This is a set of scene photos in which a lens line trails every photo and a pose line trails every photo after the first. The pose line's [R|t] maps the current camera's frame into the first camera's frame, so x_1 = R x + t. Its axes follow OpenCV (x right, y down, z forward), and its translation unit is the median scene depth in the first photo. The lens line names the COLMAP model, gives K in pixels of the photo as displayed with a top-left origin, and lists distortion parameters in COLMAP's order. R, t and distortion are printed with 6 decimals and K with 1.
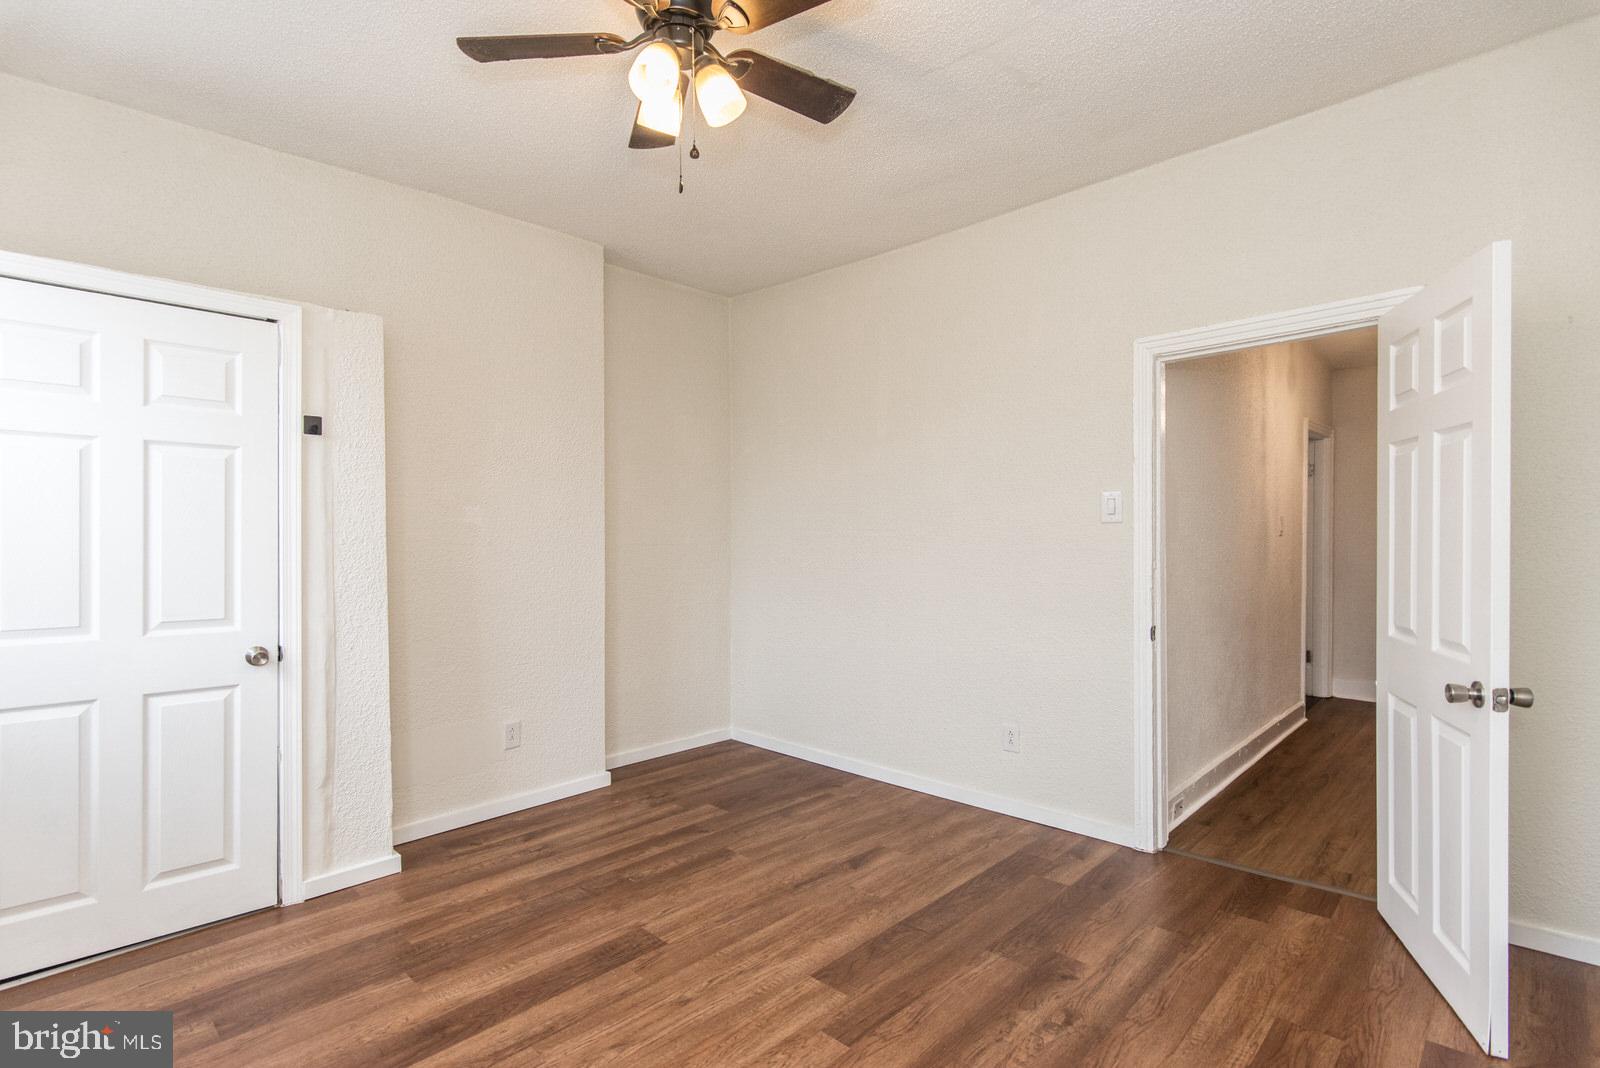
lens RADIAL K [[782.1, 0, 800.0], [0, 782.1, 534.0], [0, 0, 1]] dist [0.001040, -0.000025]
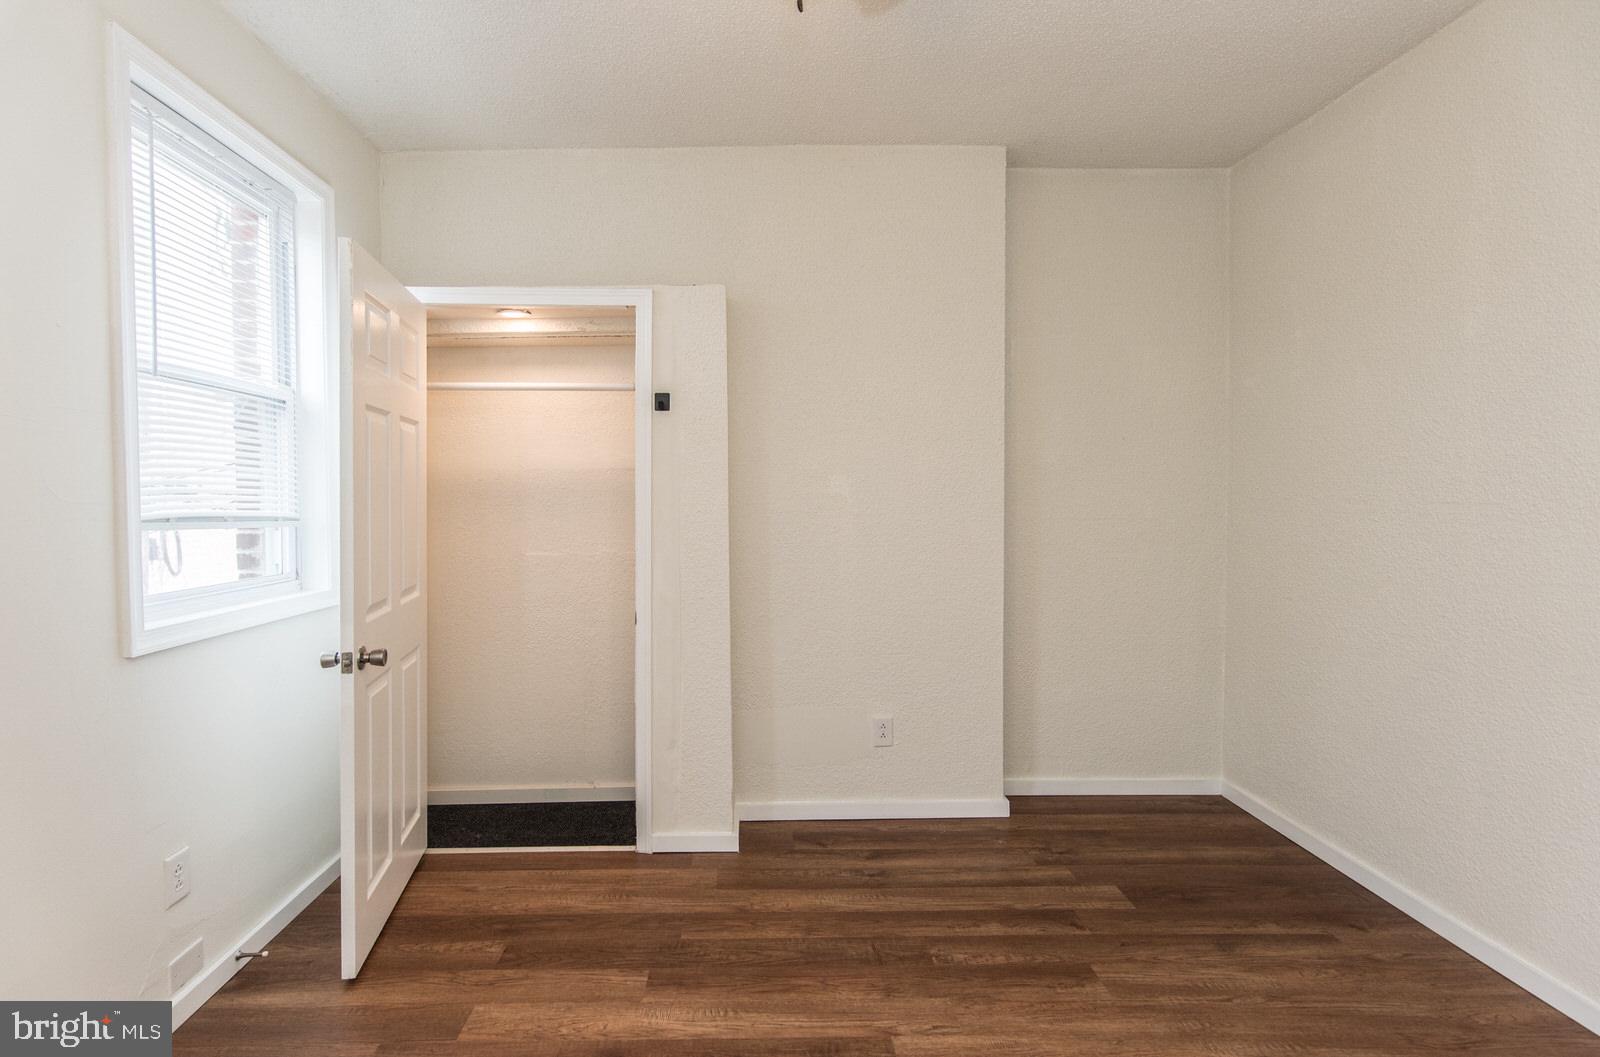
lens RADIAL K [[797.5, 0, 763.0], [0, 797.5, 506.5], [0, 0, 1]] dist [0.001896, 0.000052]
pose [[0.702240, 0.013651, -0.711810, 0.209259], [-0.002501, 0.999857, 0.016707, -0.015908], [0.711936, -0.009952, 0.702174, 0.317826]]
